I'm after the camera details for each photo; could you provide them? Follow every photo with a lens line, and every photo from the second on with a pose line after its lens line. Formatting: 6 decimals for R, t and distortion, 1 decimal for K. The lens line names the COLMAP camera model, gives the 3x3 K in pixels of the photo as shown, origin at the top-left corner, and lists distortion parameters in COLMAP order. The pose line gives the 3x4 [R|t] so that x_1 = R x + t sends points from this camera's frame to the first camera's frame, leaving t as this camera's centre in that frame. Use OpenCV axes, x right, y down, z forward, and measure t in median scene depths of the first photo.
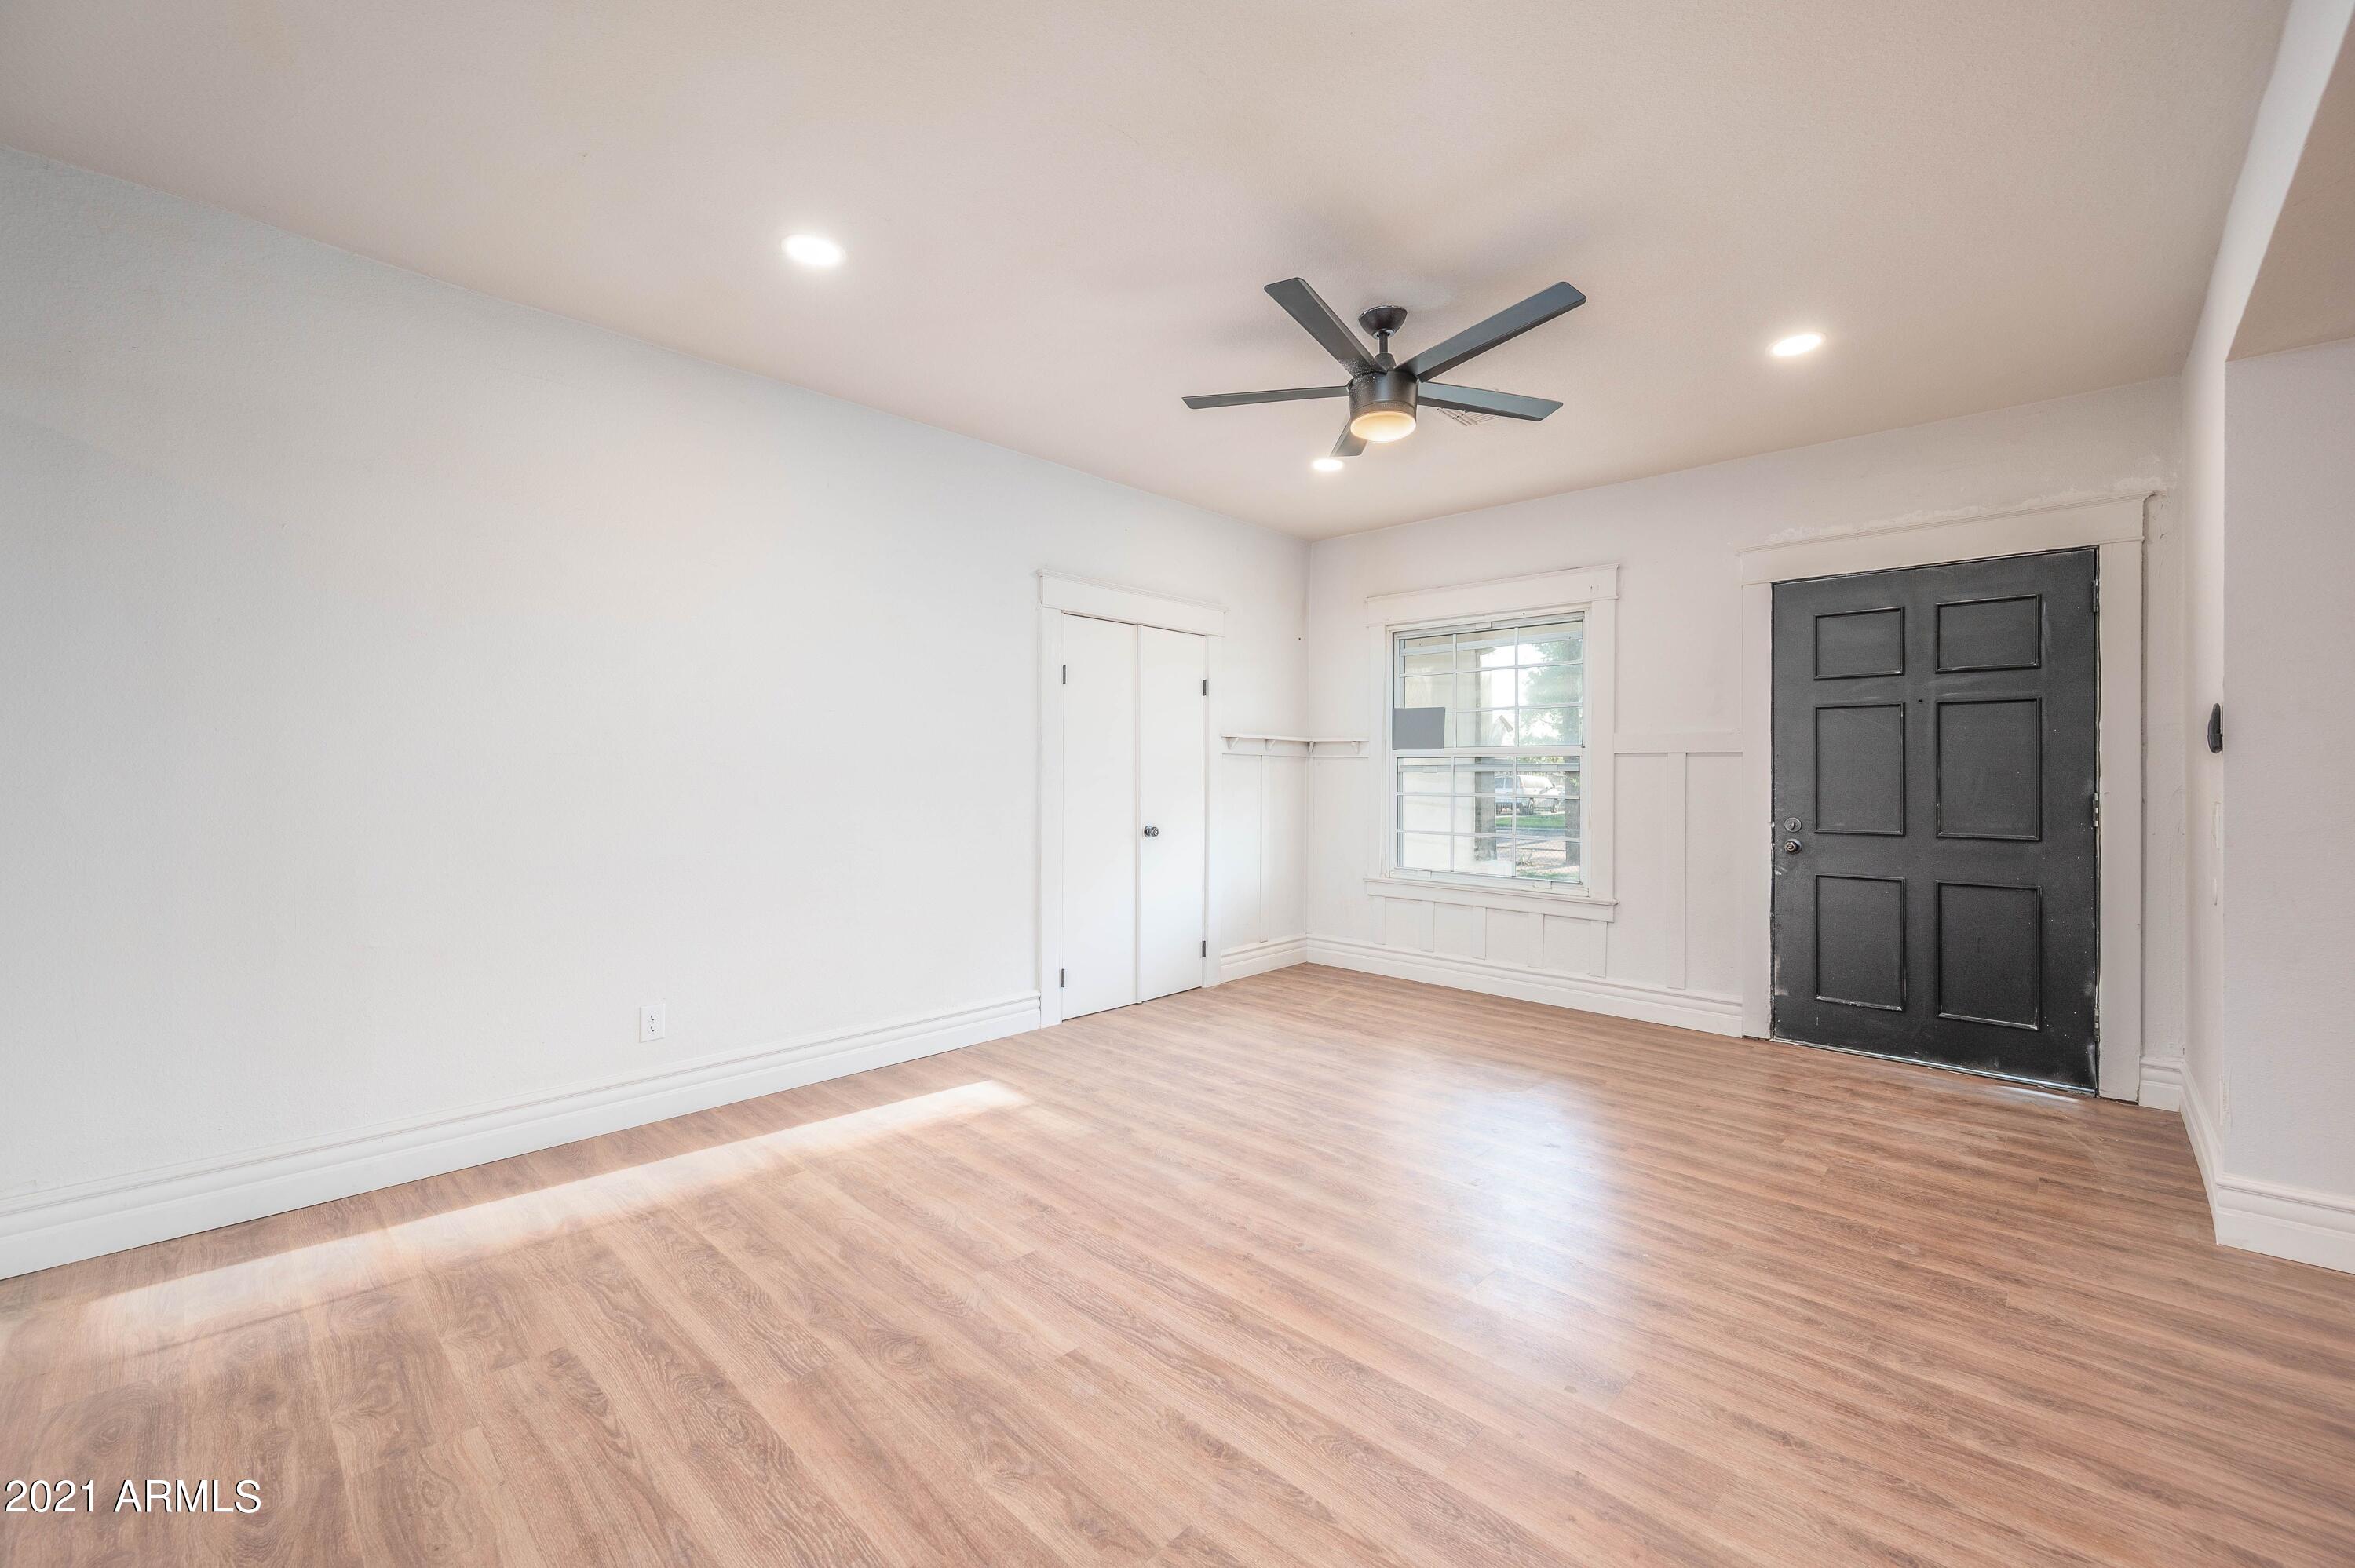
lens RADIAL K [[940.0, 0, 1168.5], [0, 940.0, 774.8], [0, 0, 1]] dist [0.001406, -0.000094]
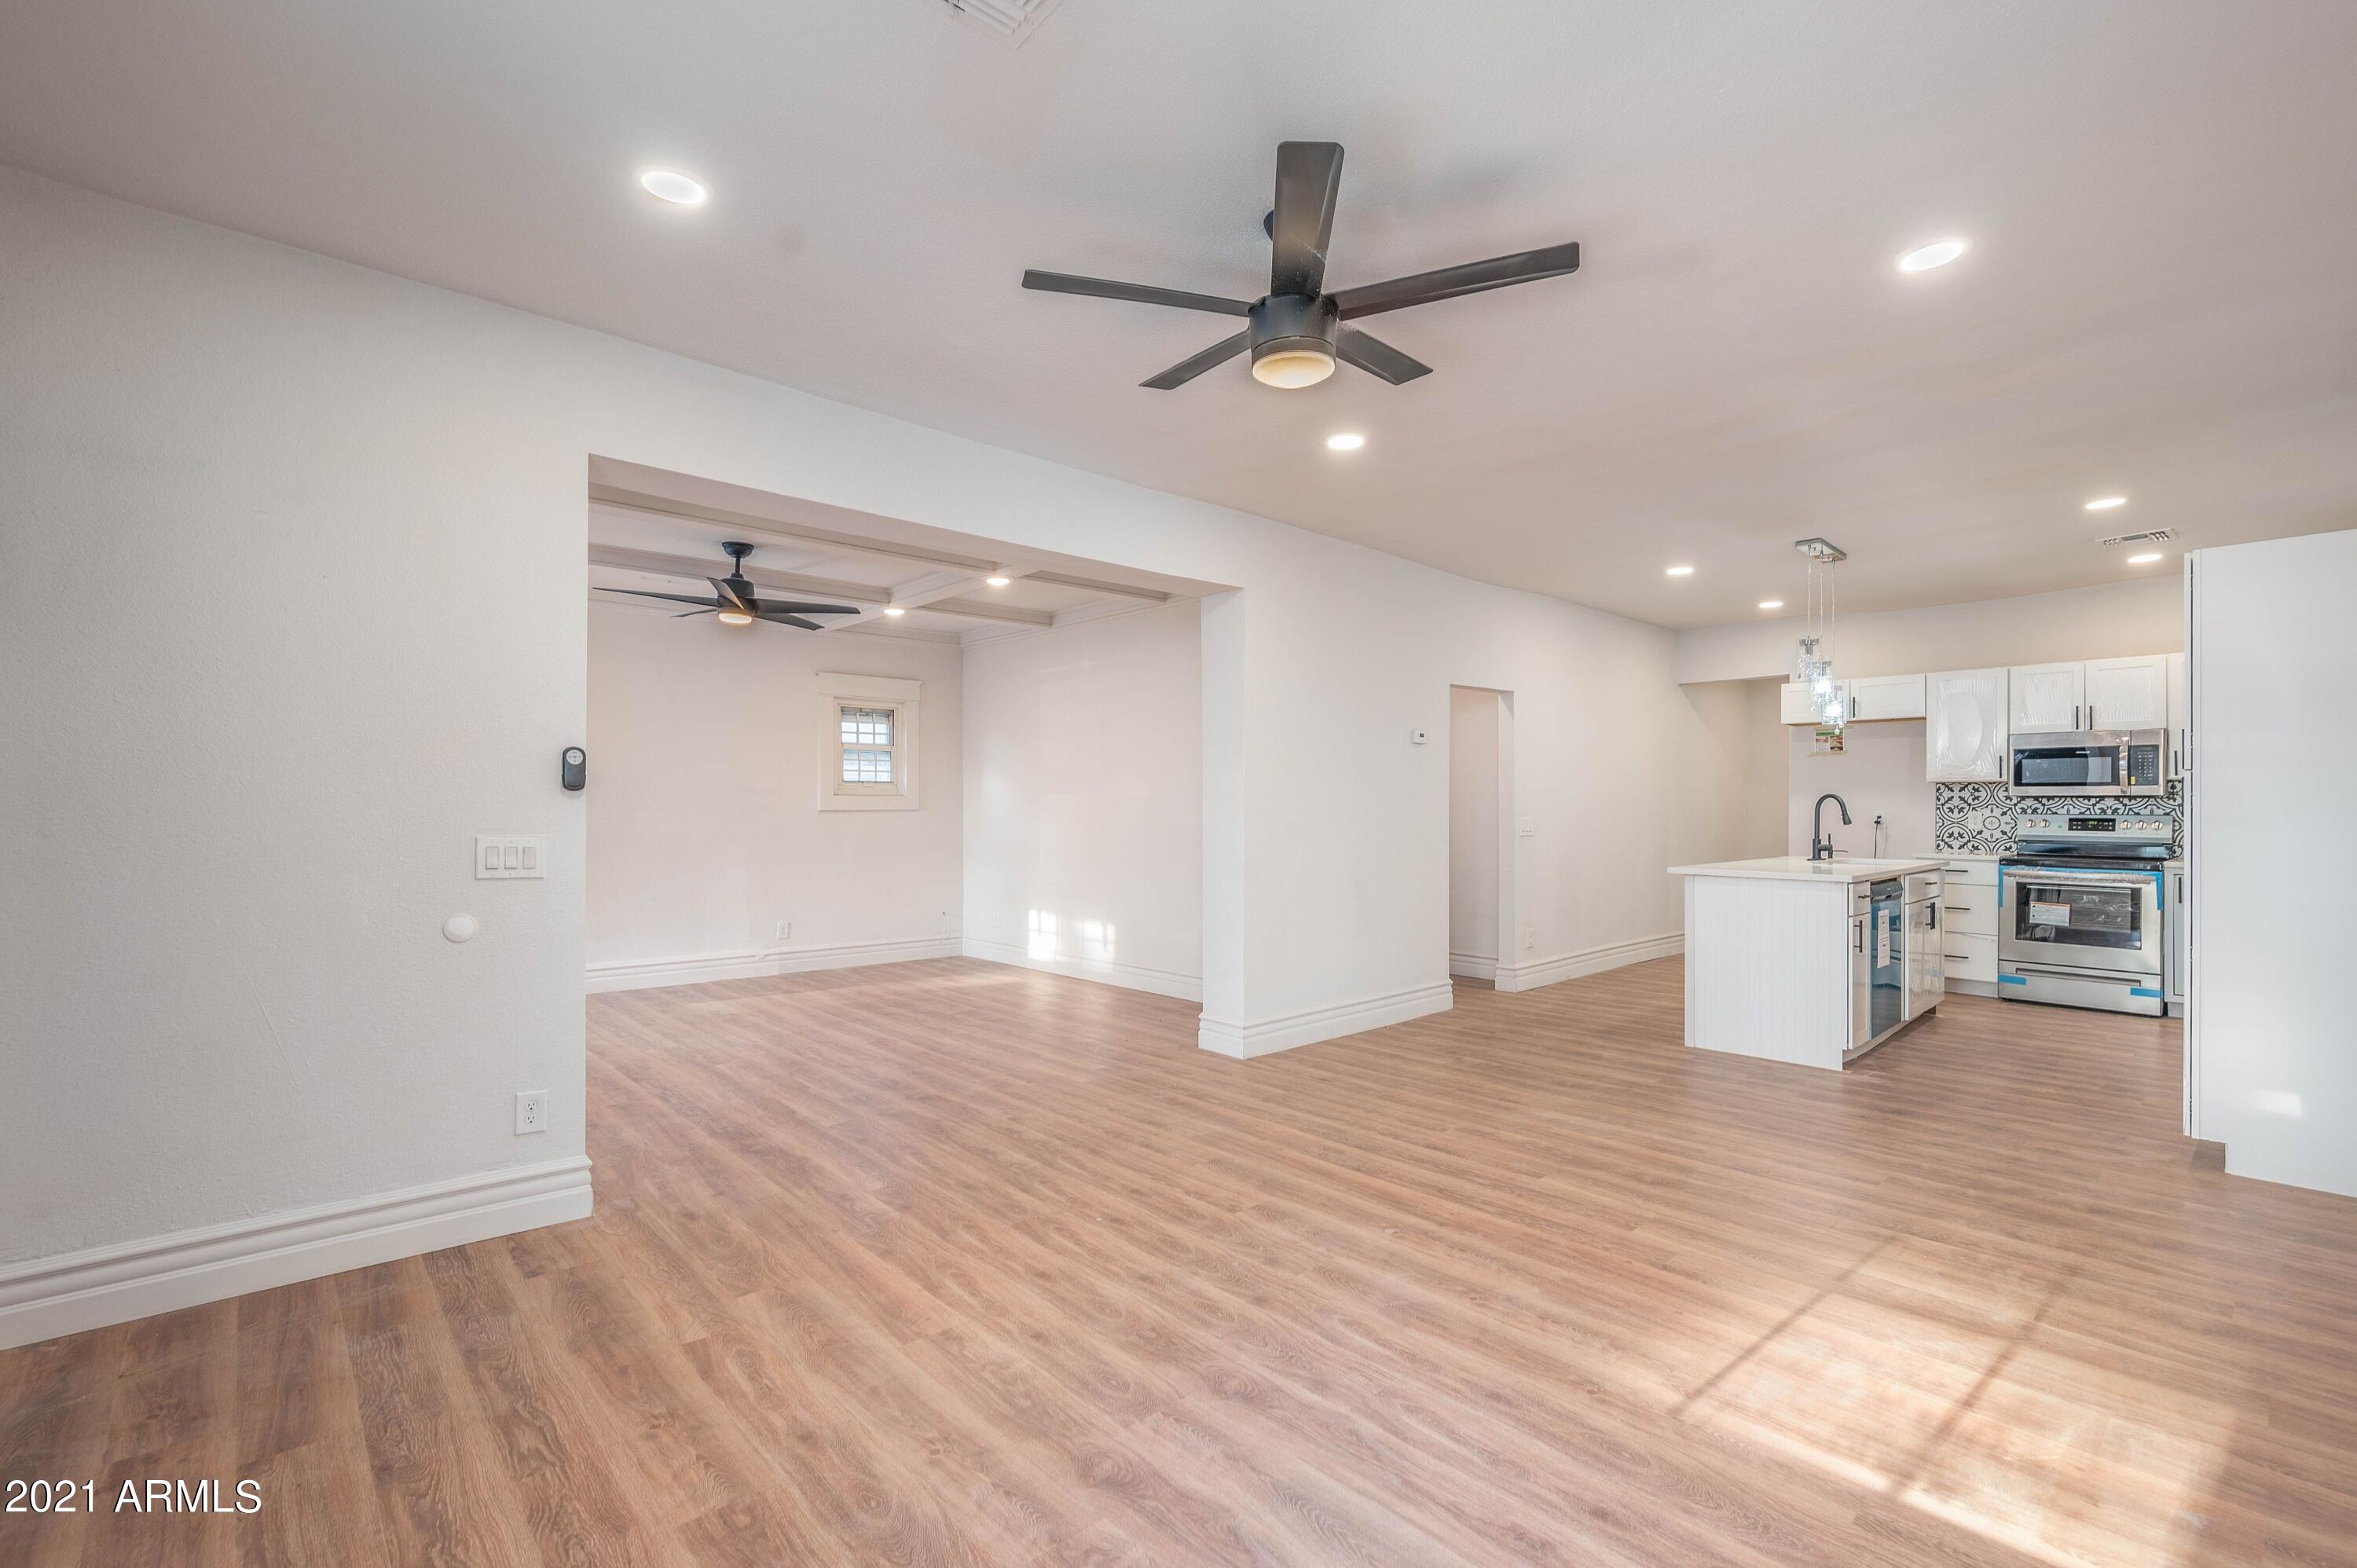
lens RADIAL K [[1019.6, 0, 1177.5], [0, 1019.6, 803.2], [0, 0, 1]] dist [-0.019010, -0.000035]
pose [[-0.997994, -0.002133, 0.063279, 0.336151], [-0.002331, 0.999993, -0.003050, -0.007432], [-0.063272, -0.003191, -0.997991, 2.310880]]
